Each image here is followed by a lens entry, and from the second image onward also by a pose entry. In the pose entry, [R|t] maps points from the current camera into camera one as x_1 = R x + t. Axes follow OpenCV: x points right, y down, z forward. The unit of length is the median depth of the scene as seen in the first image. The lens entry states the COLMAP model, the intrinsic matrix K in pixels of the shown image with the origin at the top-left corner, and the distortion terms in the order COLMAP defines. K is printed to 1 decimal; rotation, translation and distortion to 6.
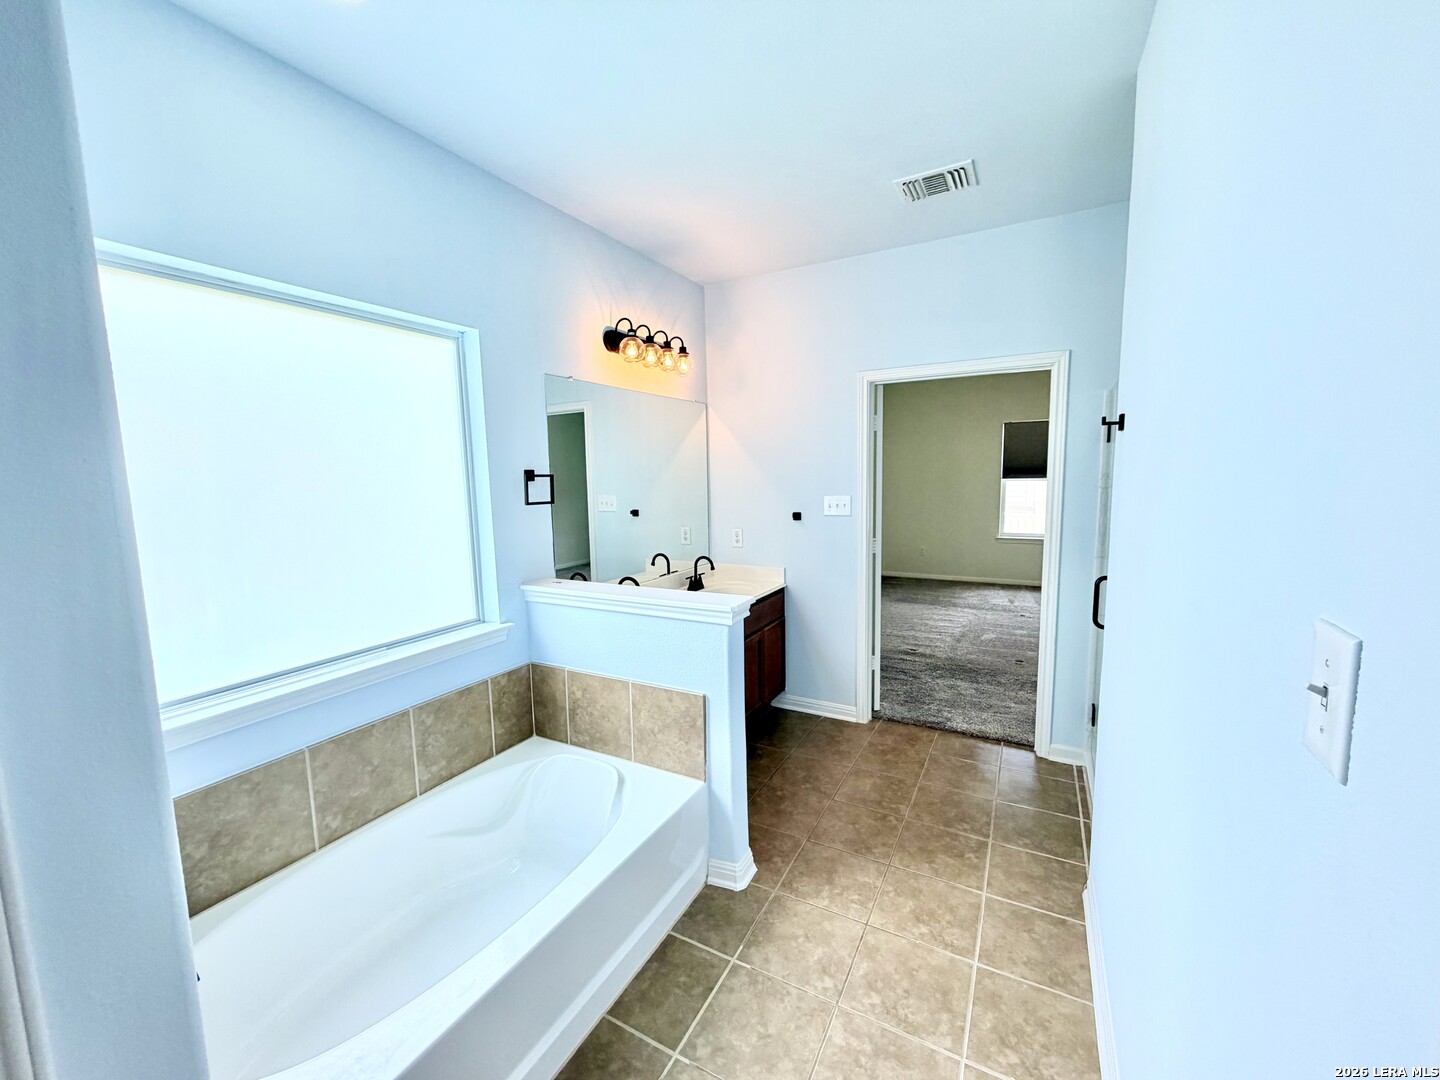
lens RADIAL K [[576.3, 0, 714.3], [0, 576.3, 540.7], [0, 0, 1]] dist [0.001955, 0.000202]
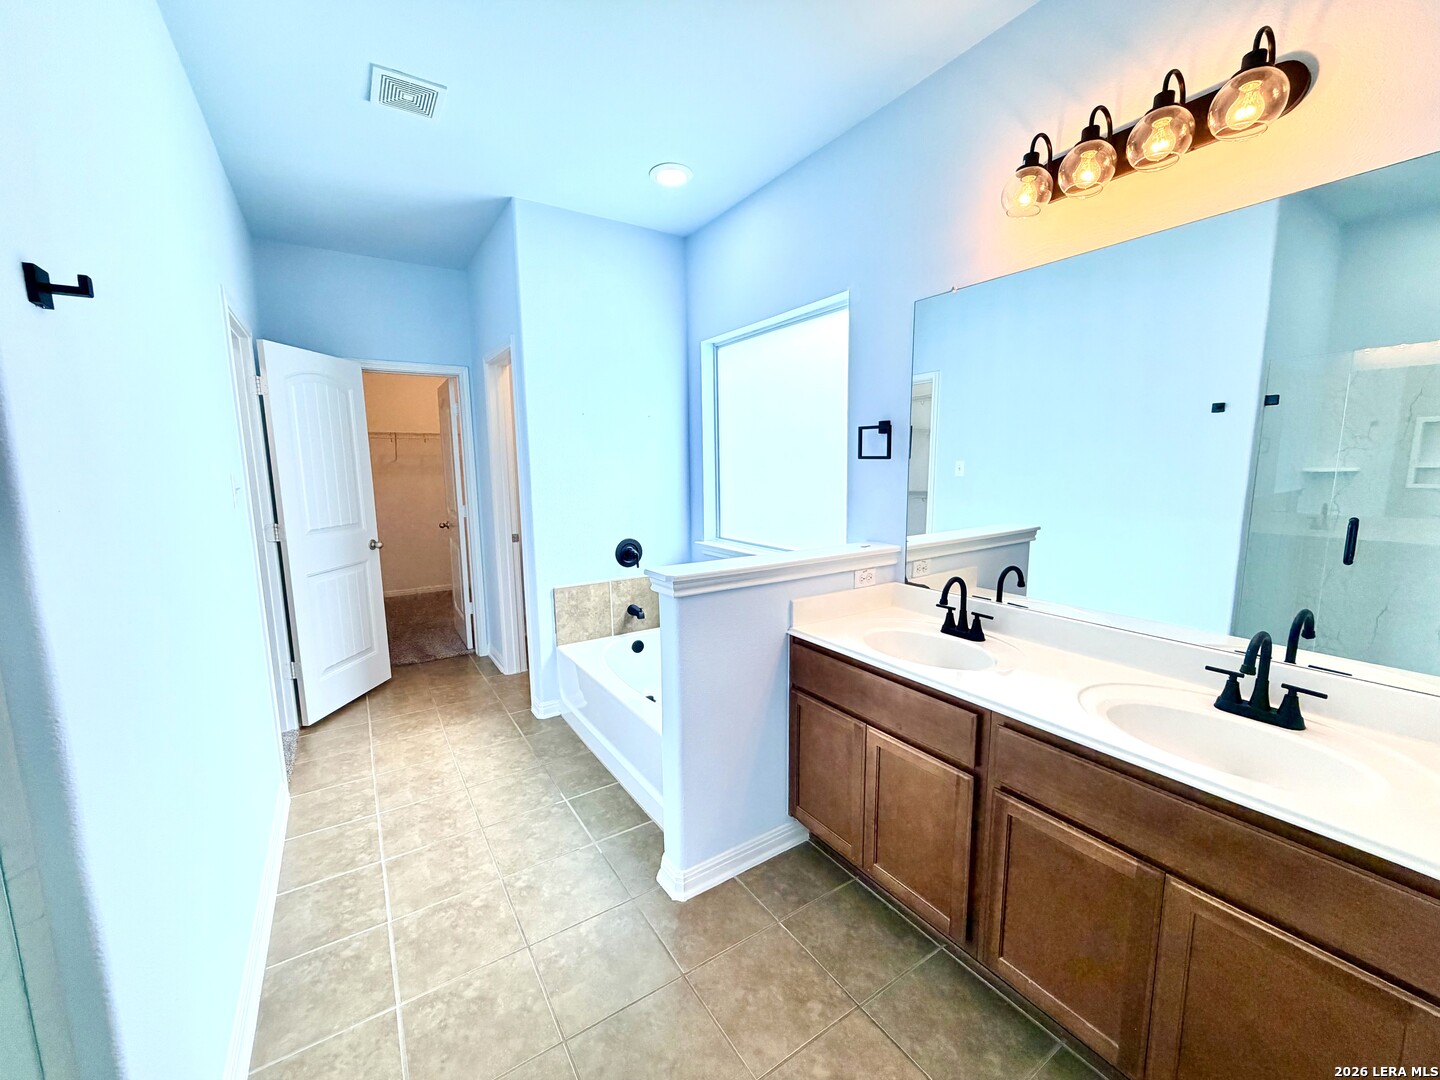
lens RADIAL K [[576.3, 0, 716.2], [0, 576.3, 538.7], [0, 0, 1]] dist [0.001955, 0.000202]
pose [[-0.469062, 0.148298, -0.870625, 0.850576], [-0.084669, 0.973709, 0.211473, -0.151465], [0.879097, 0.172910, -0.444174, 1.630462]]
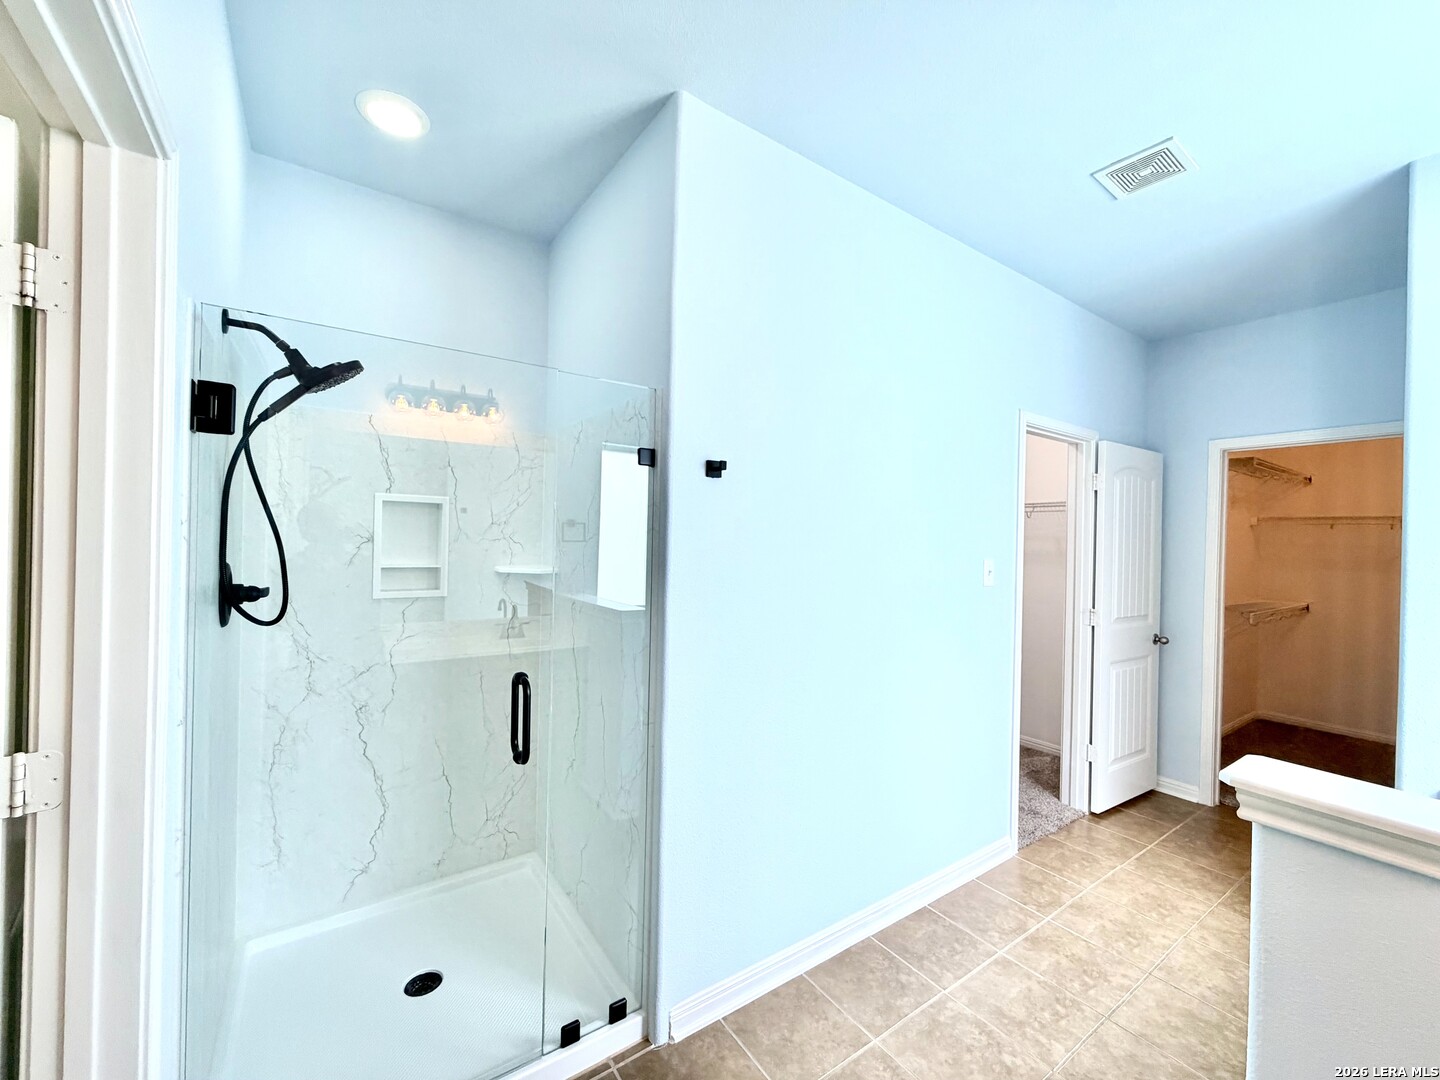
lens RADIAL K [[576.3, 0, 720.9], [0, 576.3, 540.9], [0, 0, 1]] dist [0.001955, 0.000202]
pose [[-0.897790, 0.006013, 0.440383, 0.255380], [0.054296, 0.993790, 0.097122, -0.174966], [-0.437065, 0.111106, -0.892541, 1.813529]]
